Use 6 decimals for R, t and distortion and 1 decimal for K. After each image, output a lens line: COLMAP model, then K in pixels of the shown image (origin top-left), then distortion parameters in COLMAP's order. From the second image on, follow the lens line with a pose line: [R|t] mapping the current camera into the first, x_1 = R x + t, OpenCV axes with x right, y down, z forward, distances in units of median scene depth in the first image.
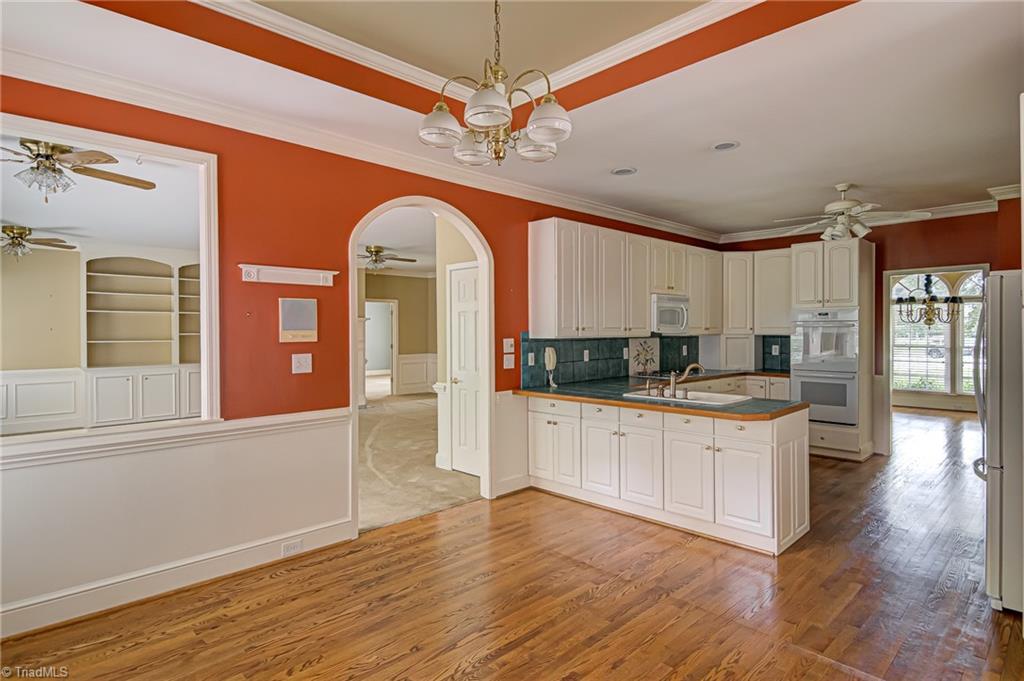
lens RADIAL K [[543.2, 0, 512.0], [0, 543.2, 340.5], [0, 0, 1]] dist [-0.001245, -0.000984]
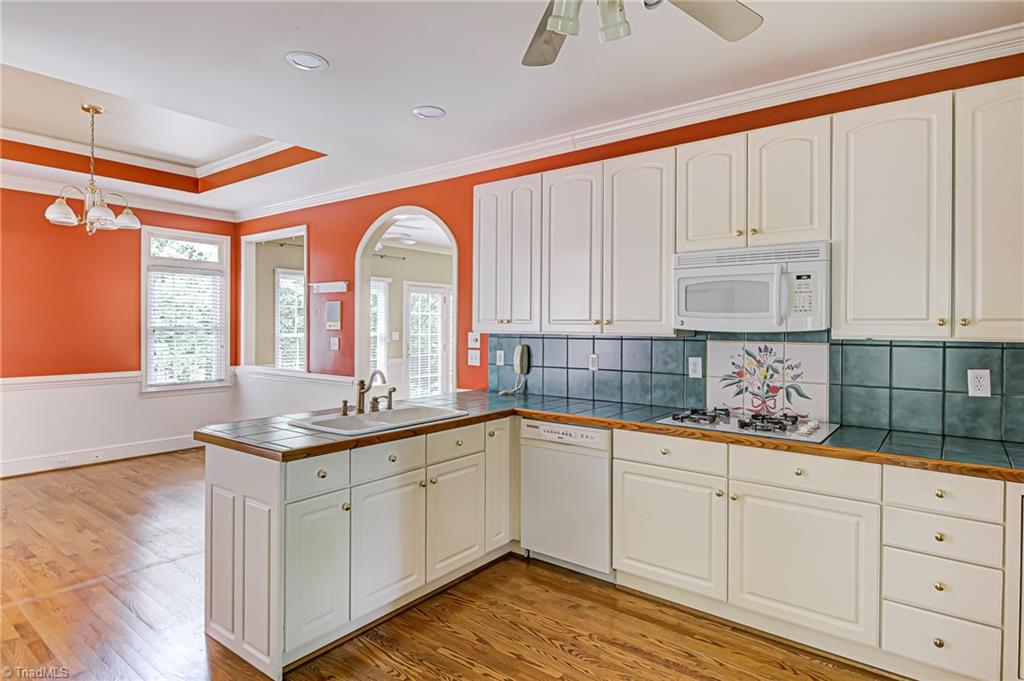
lens RADIAL K [[546.7, 0, 557.7], [0, 546.7, 325.7], [0, 0, 1]] dist [0.000038, -0.000111]
pose [[0.182881, 0.007734, -0.983105, 0.695853], [-0.024121, 0.999703, 0.003377, -0.015912], [0.982839, 0.023096, 0.183013, 0.741204]]
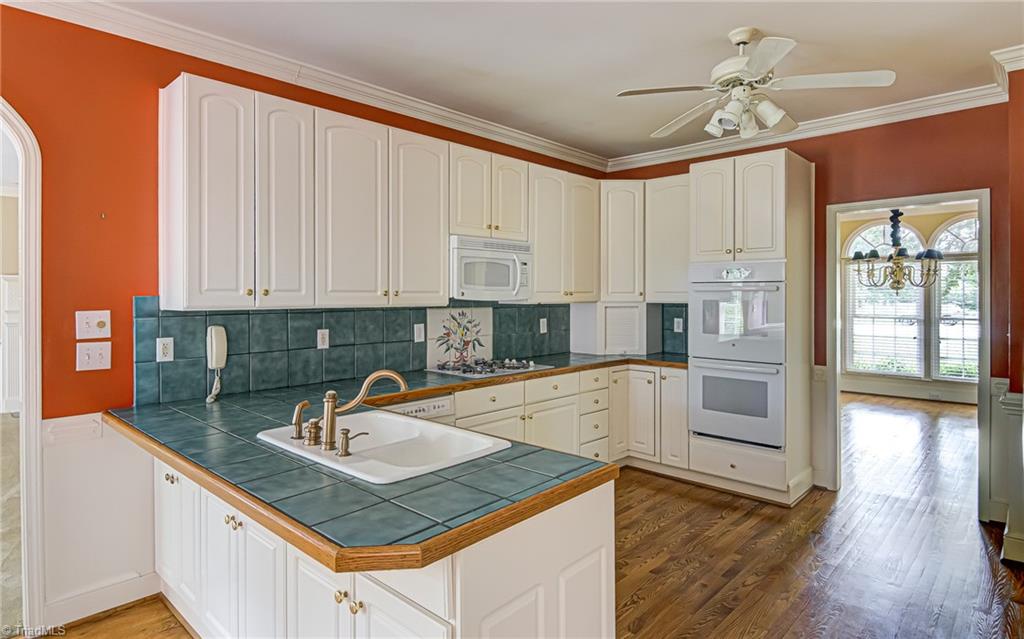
lens RADIAL K [[562.0, 0, 512.4], [0, 562.0, 302.1], [0, 0, 1]] dist [0.005509, 0.000838]
pose [[0.998566, 0.001866, 0.053500, 0.272173], [-0.001436, 0.999967, -0.008057, -0.005999], [-0.053513, 0.007969, 0.998535, 0.347426]]
